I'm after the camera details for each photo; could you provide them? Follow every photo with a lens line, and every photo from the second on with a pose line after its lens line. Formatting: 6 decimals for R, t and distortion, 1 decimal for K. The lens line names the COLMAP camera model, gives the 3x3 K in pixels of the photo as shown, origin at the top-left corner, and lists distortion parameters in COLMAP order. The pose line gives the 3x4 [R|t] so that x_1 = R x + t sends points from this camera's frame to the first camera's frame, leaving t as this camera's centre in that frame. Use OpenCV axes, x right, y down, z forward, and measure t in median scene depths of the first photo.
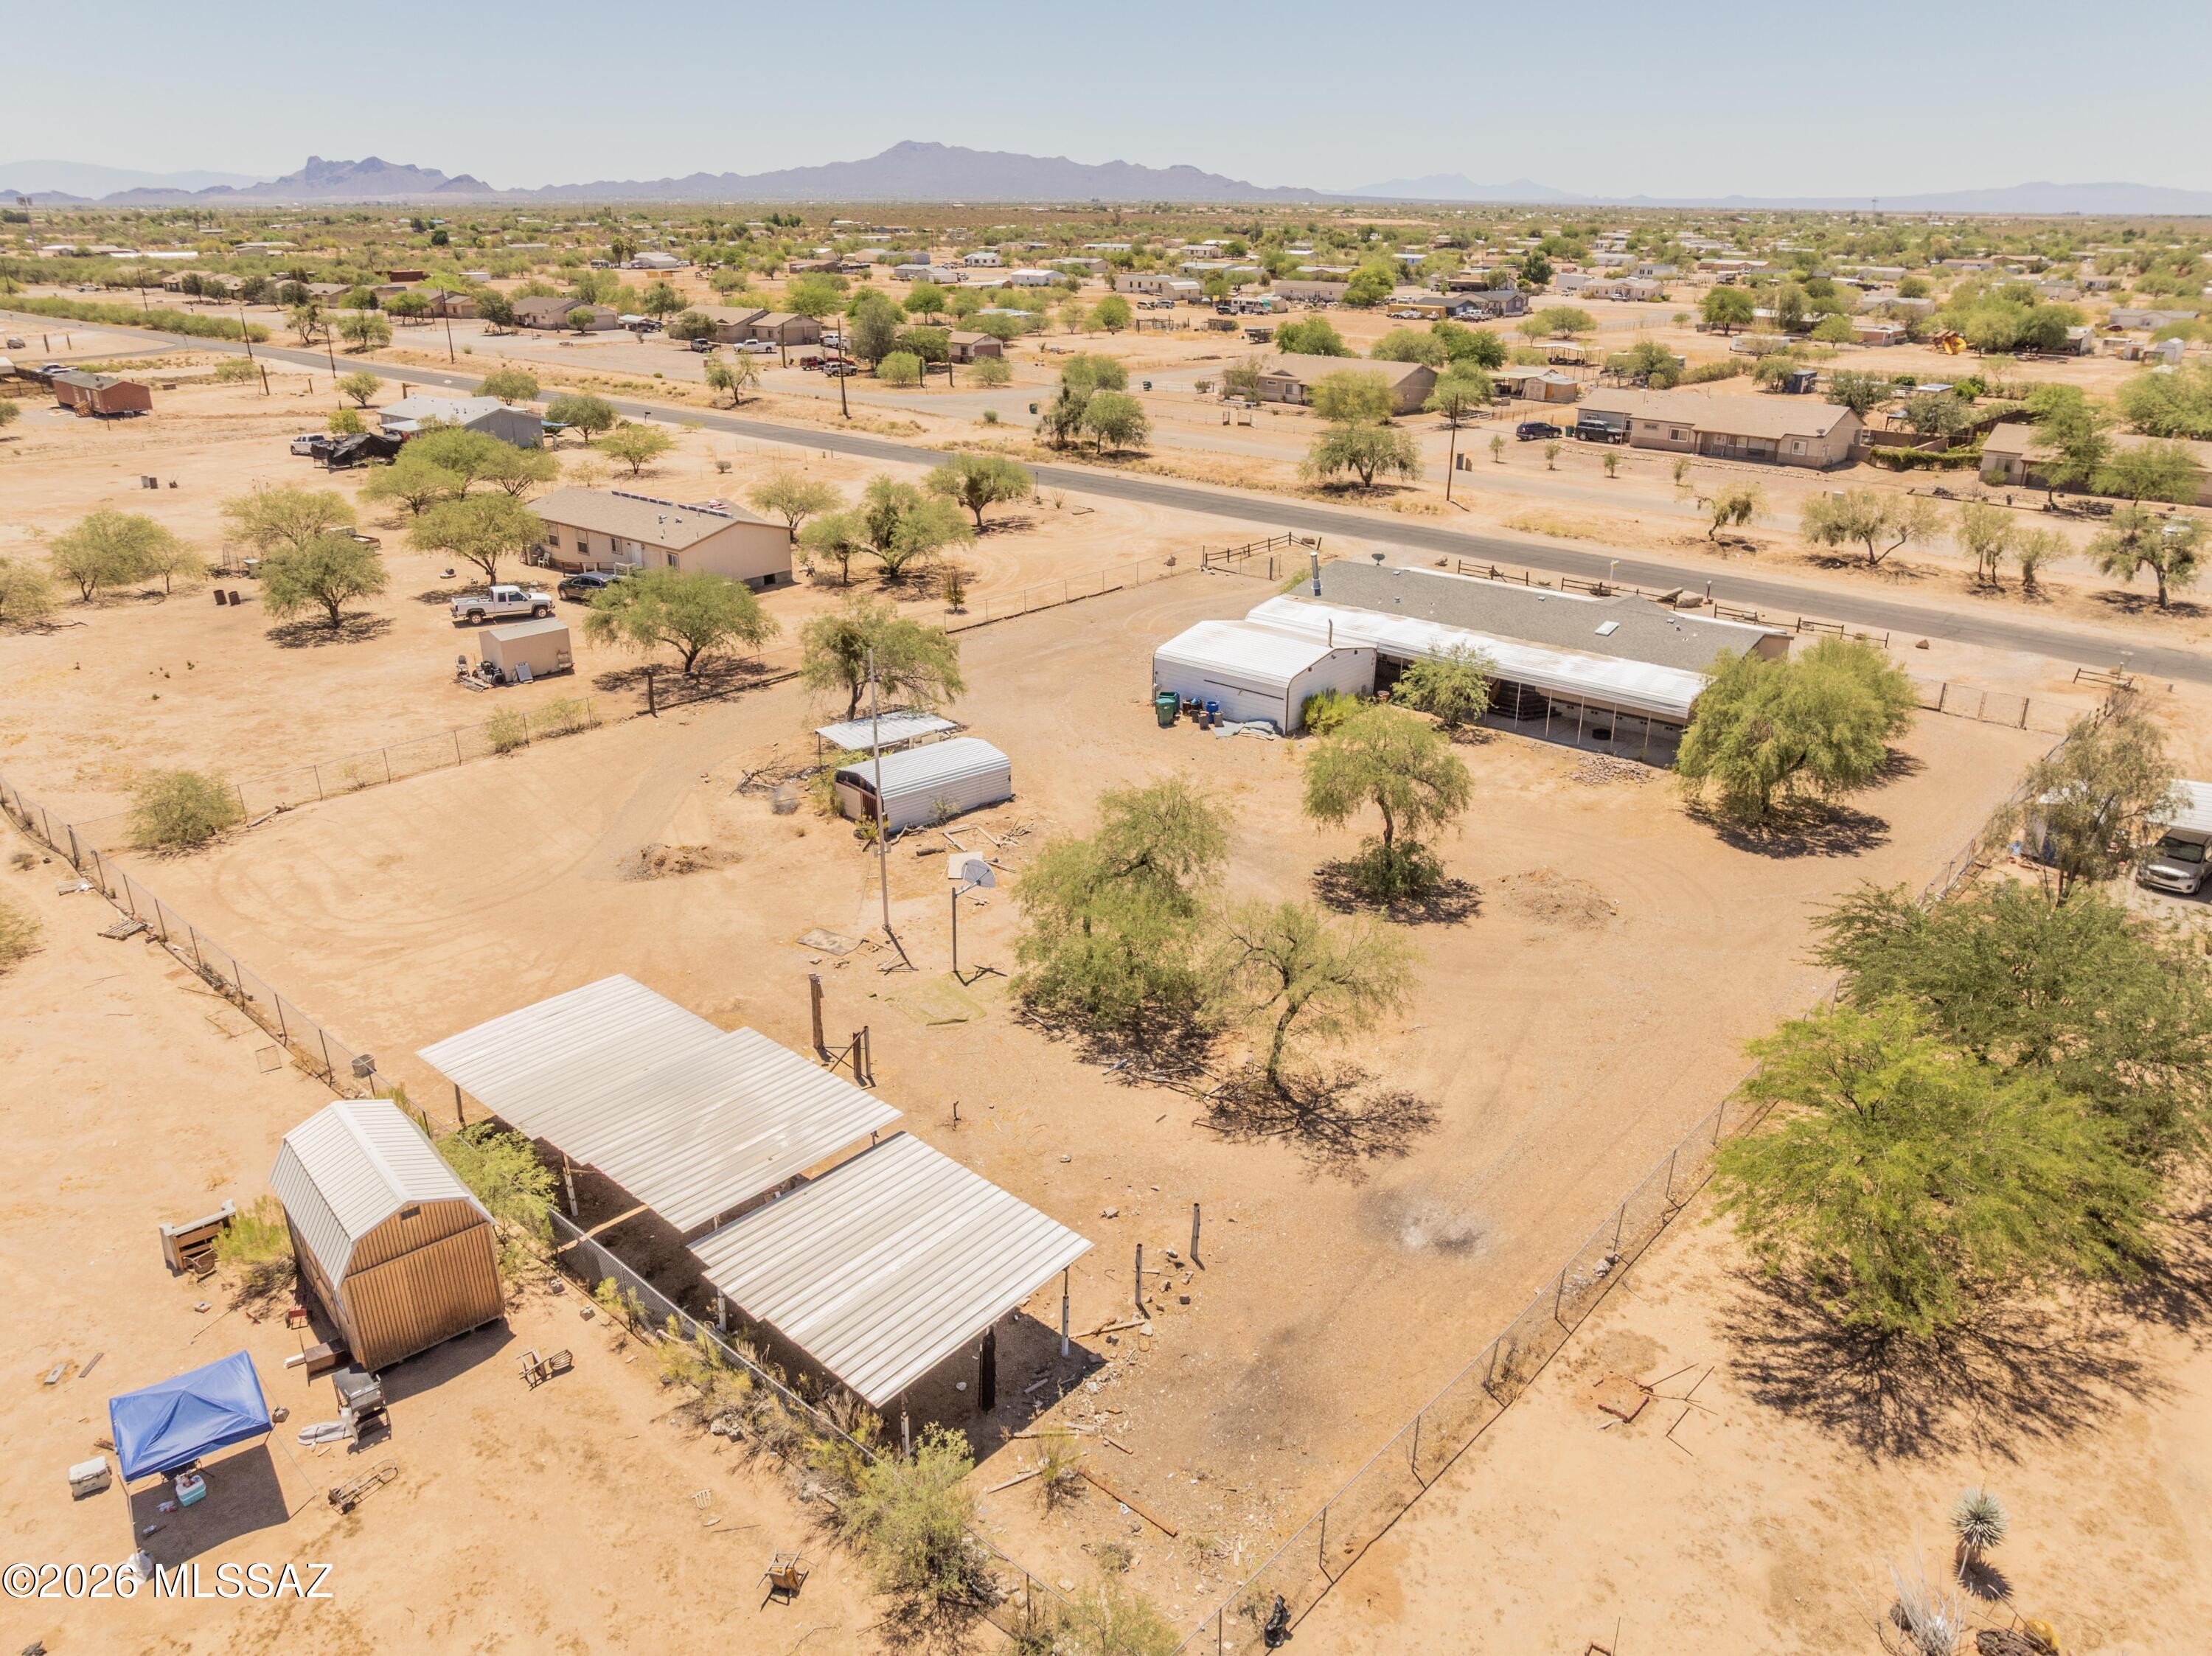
lens RADIAL K [[1549.4, 0, 1106.0], [0, 1549.4, 828.0], [0, 0, 1]] dist [-0.040922, 0.000540]
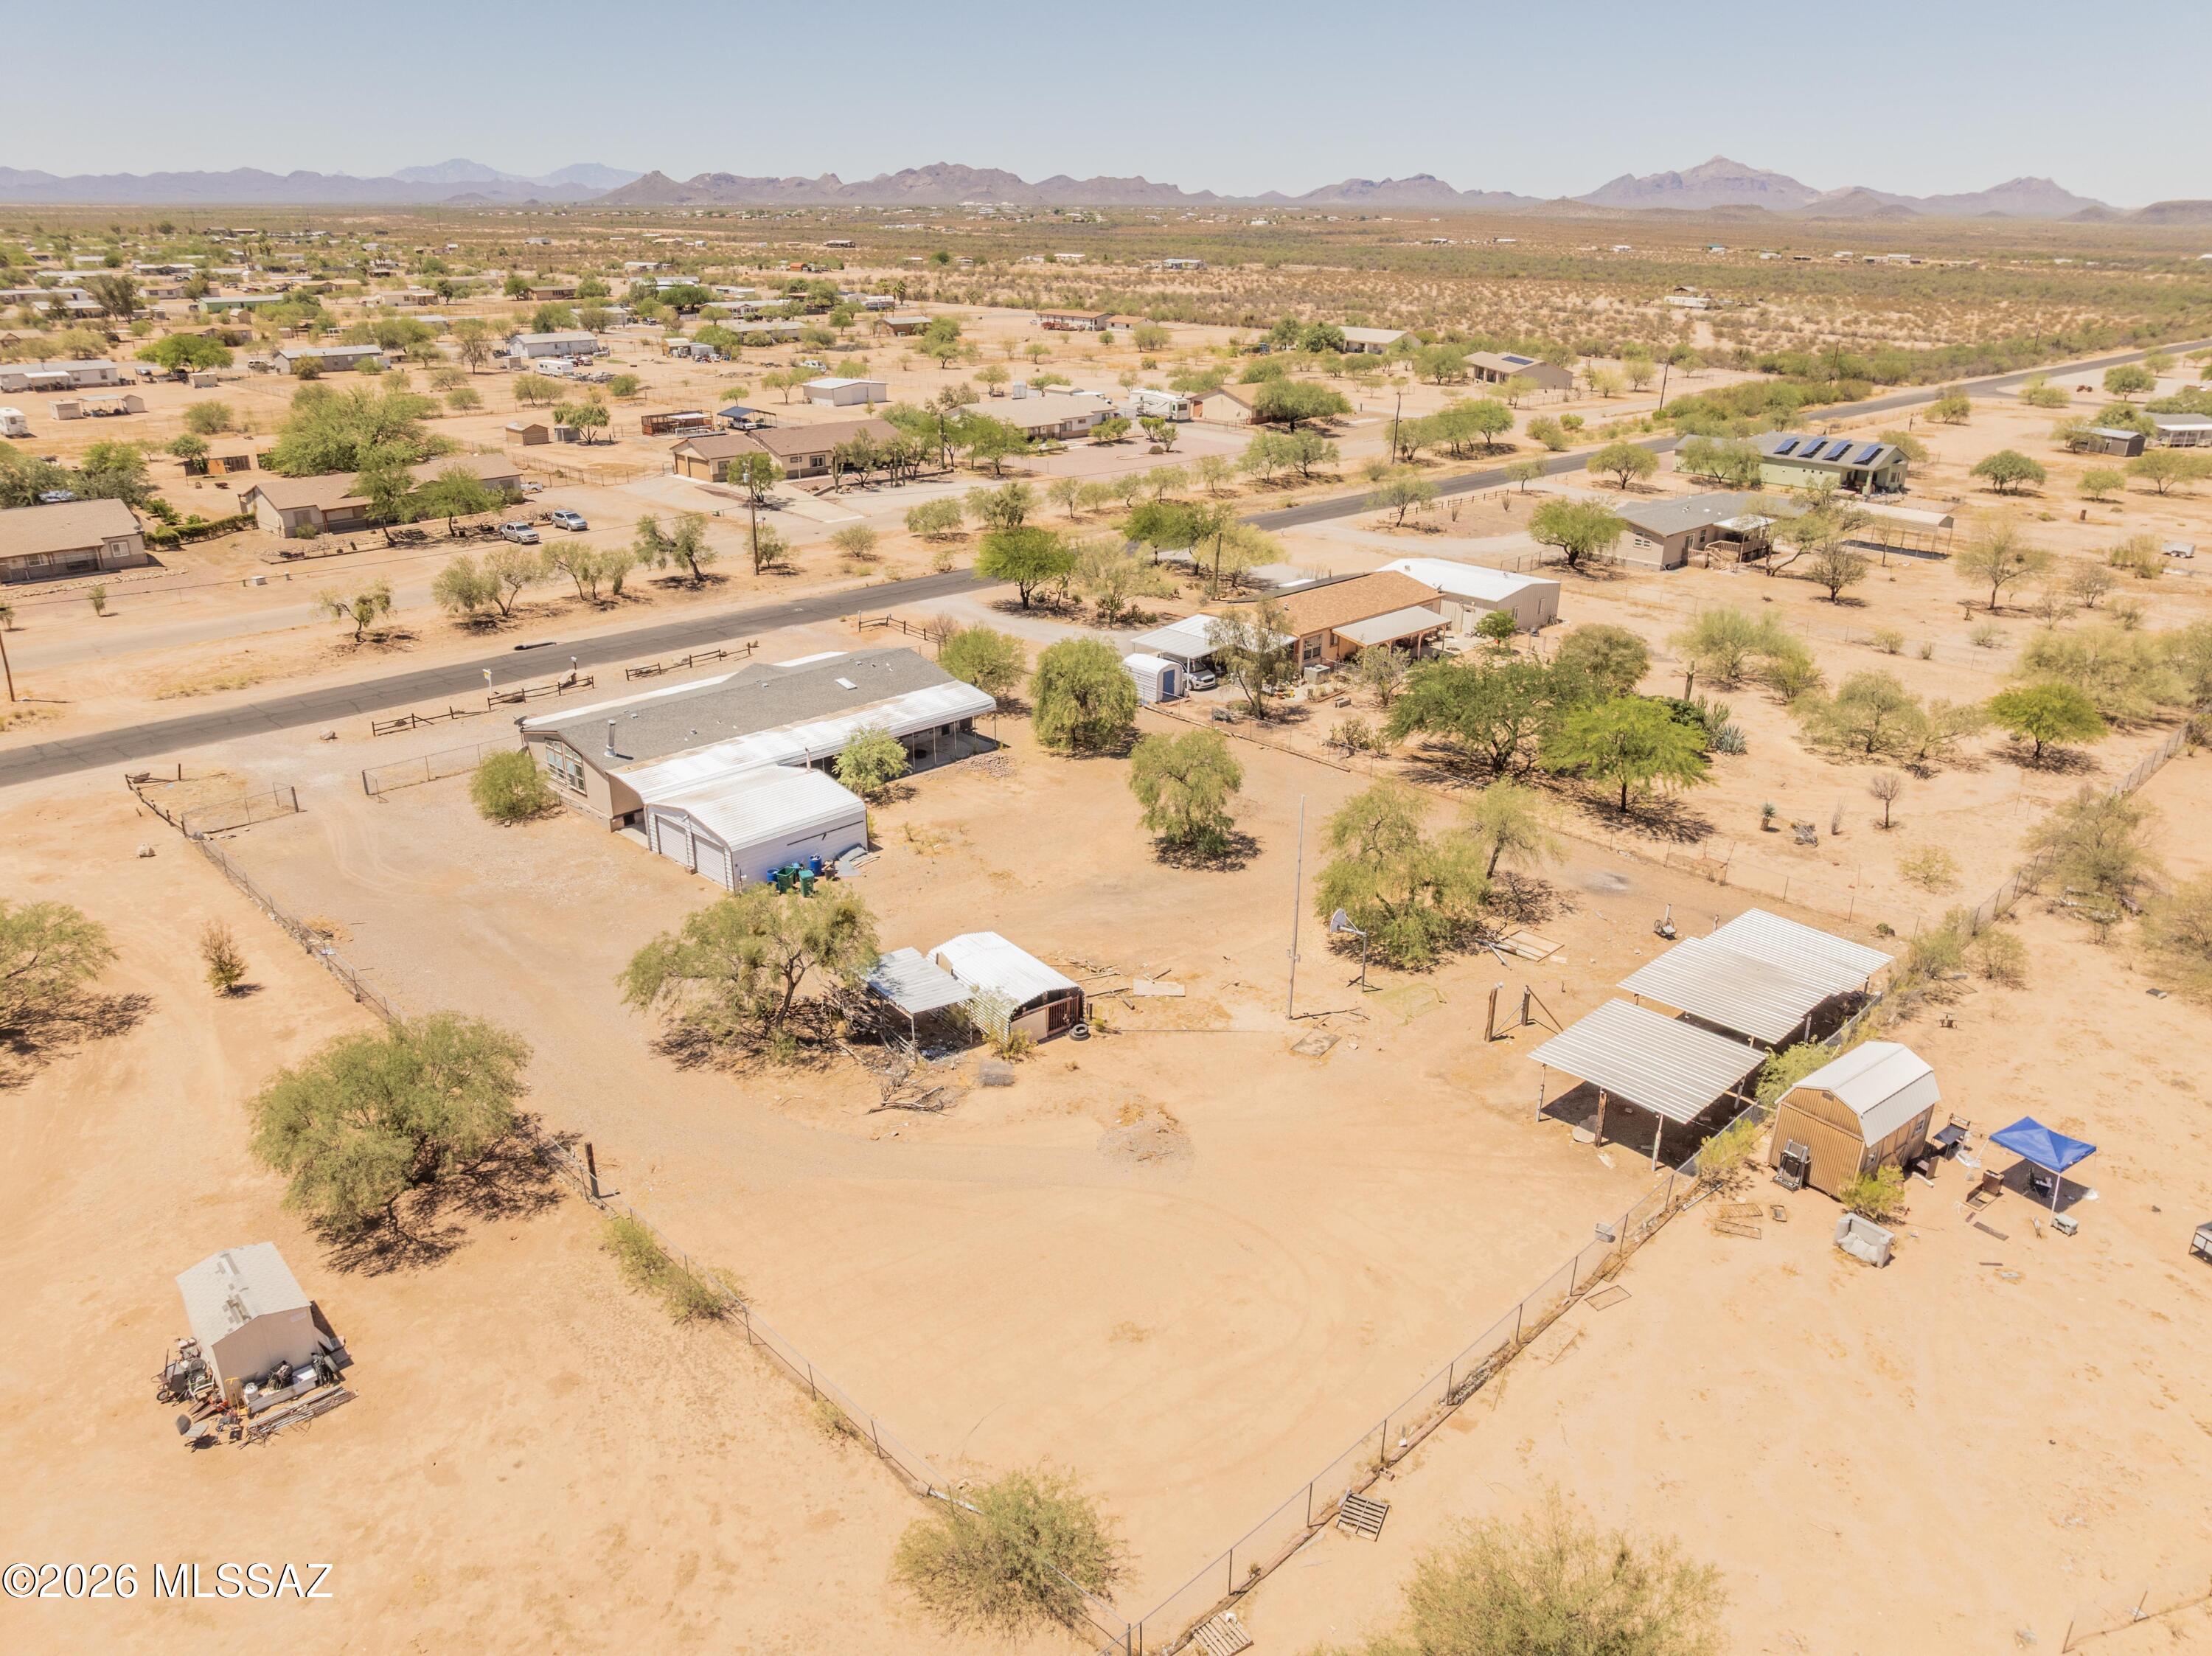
lens RADIAL K [[1549.4, 0, 1106.0], [0, 1549.4, 828.0], [0, 0, 1]] dist [-0.040922, 0.000540]
pose [[0.063558, -0.375877, 0.924488, -0.631754], [0.364086, 0.871246, 0.329199, -0.268112], [-0.929194, 0.315670, 0.192226, 0.449558]]
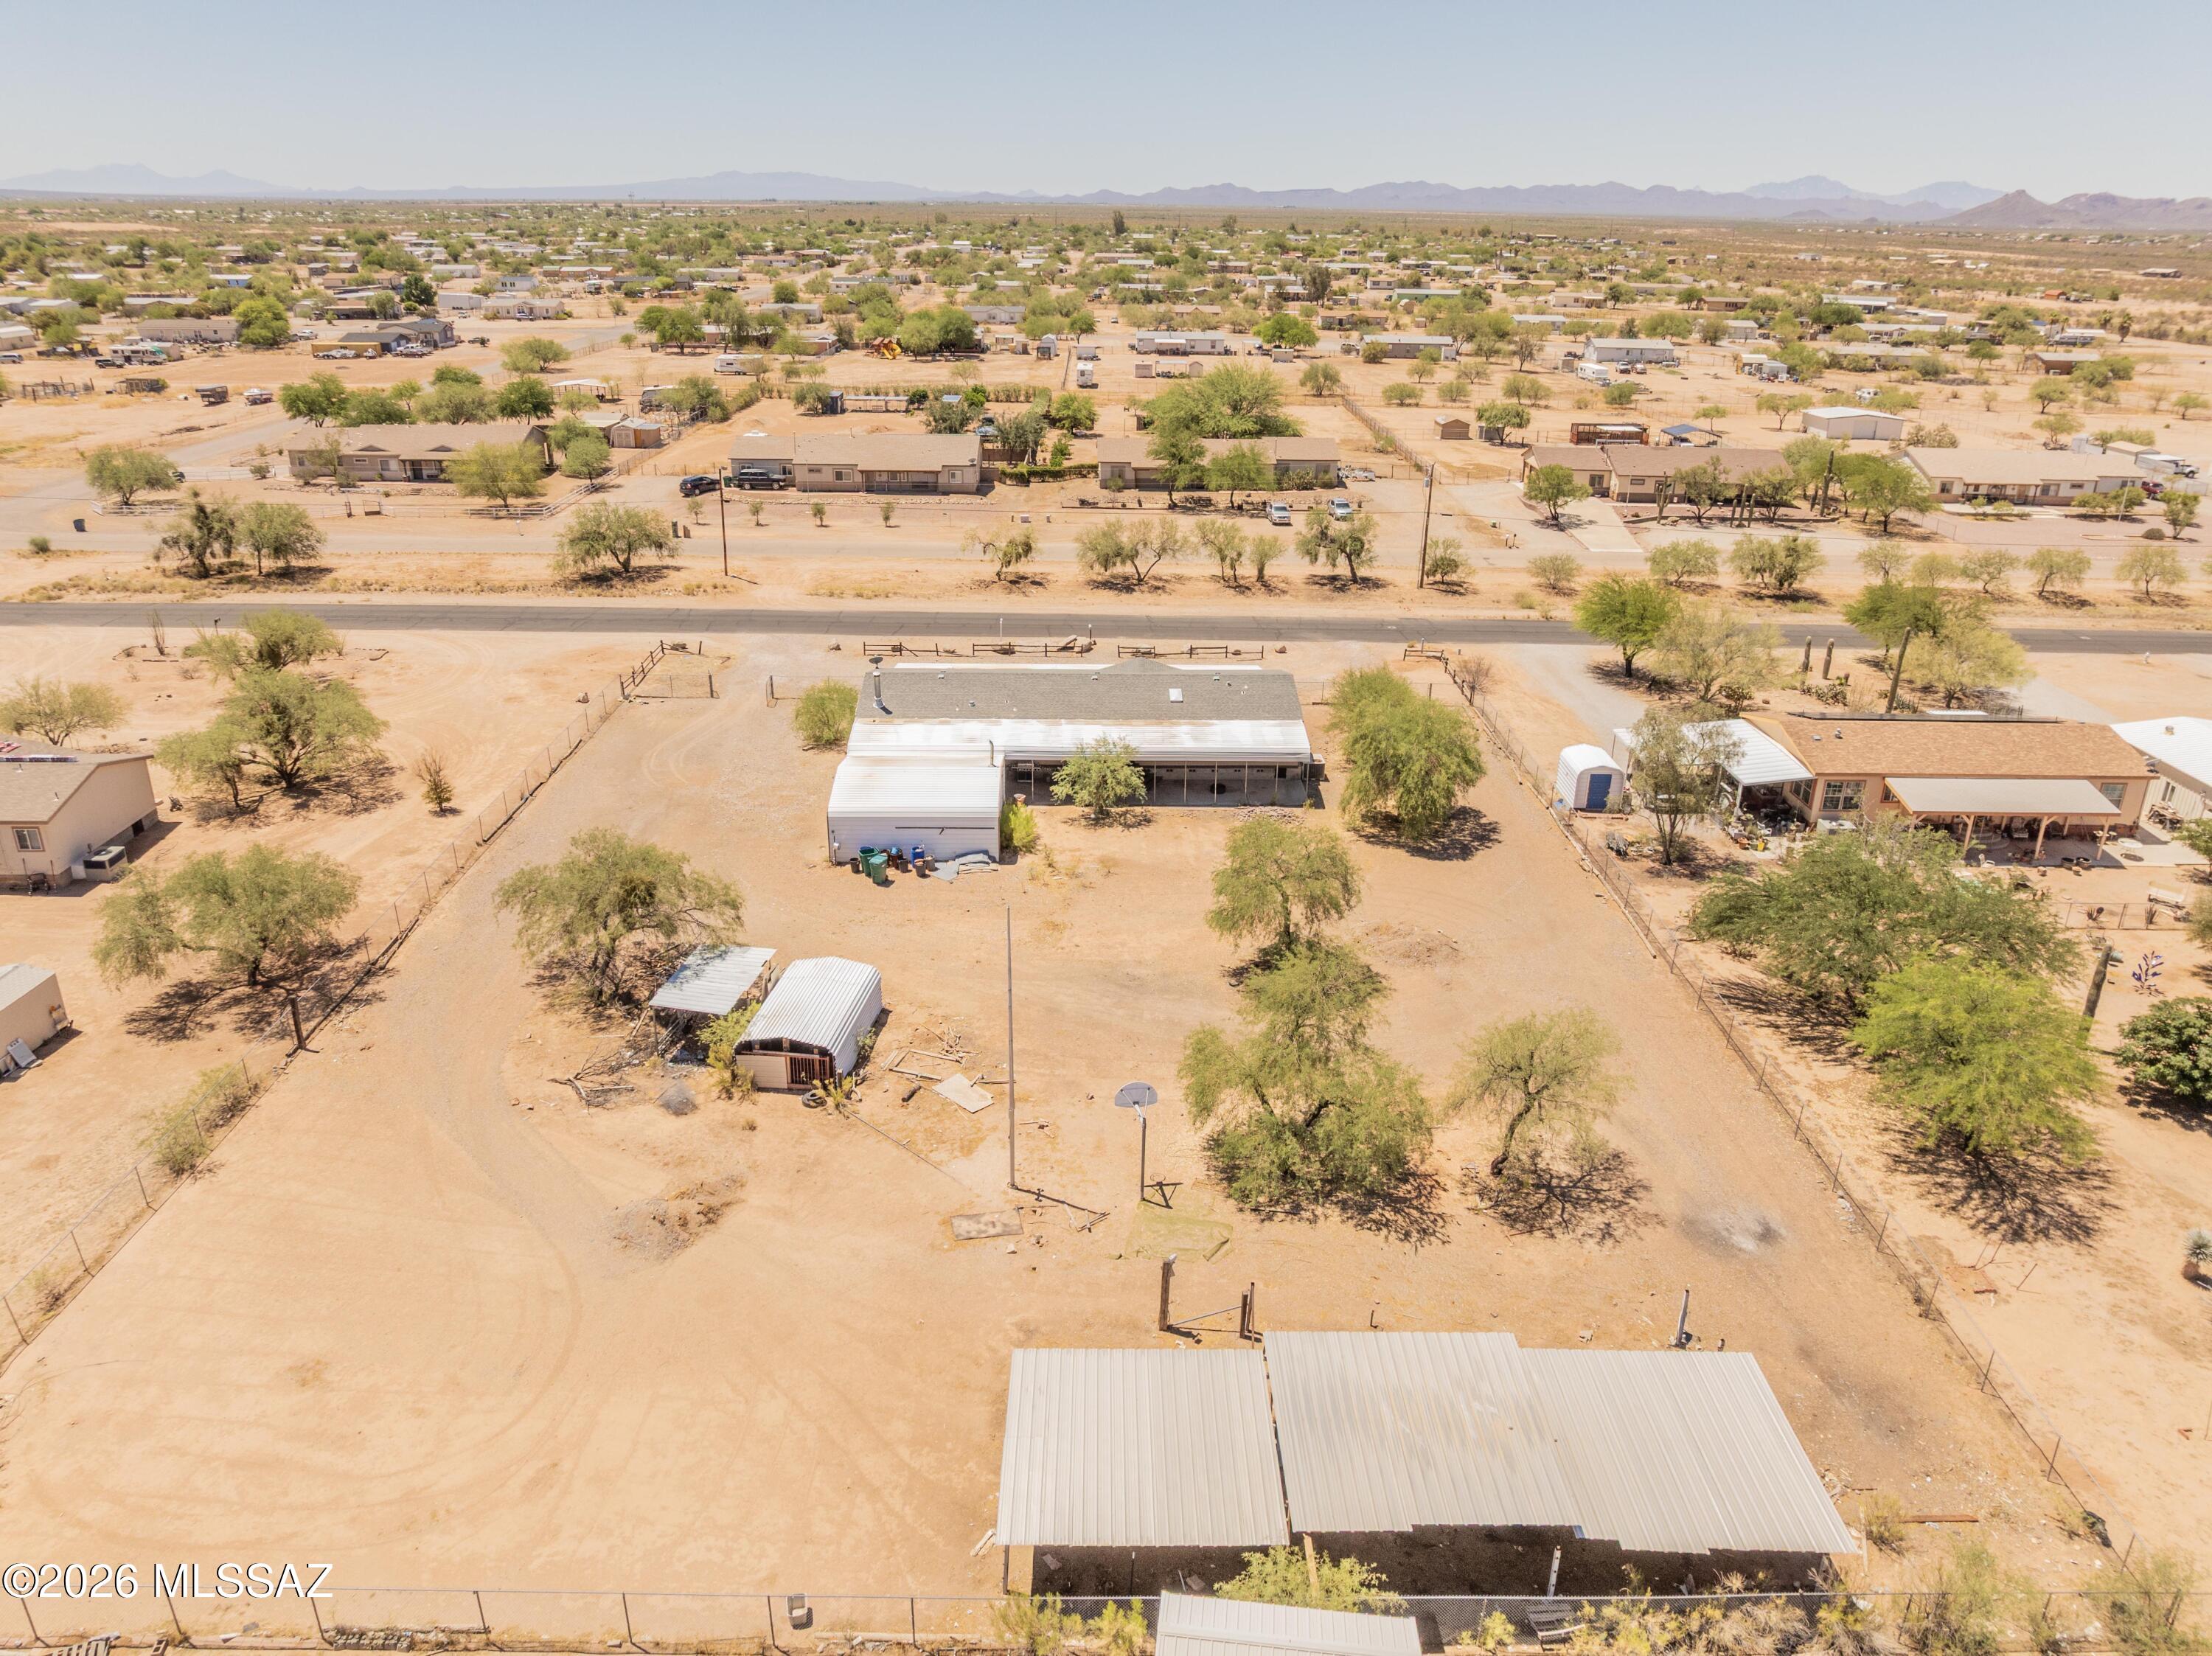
lens RADIAL K [[1549.4, 0, 1106.0], [0, 1549.4, 828.0], [0, 0, 1]] dist [-0.040922, 0.000540]
pose [[0.742751, -0.245935, 0.622766, -0.328019], [0.243051, 0.965690, 0.091481, -0.112672], [-0.623897, 0.083416, 0.777042, 0.119287]]
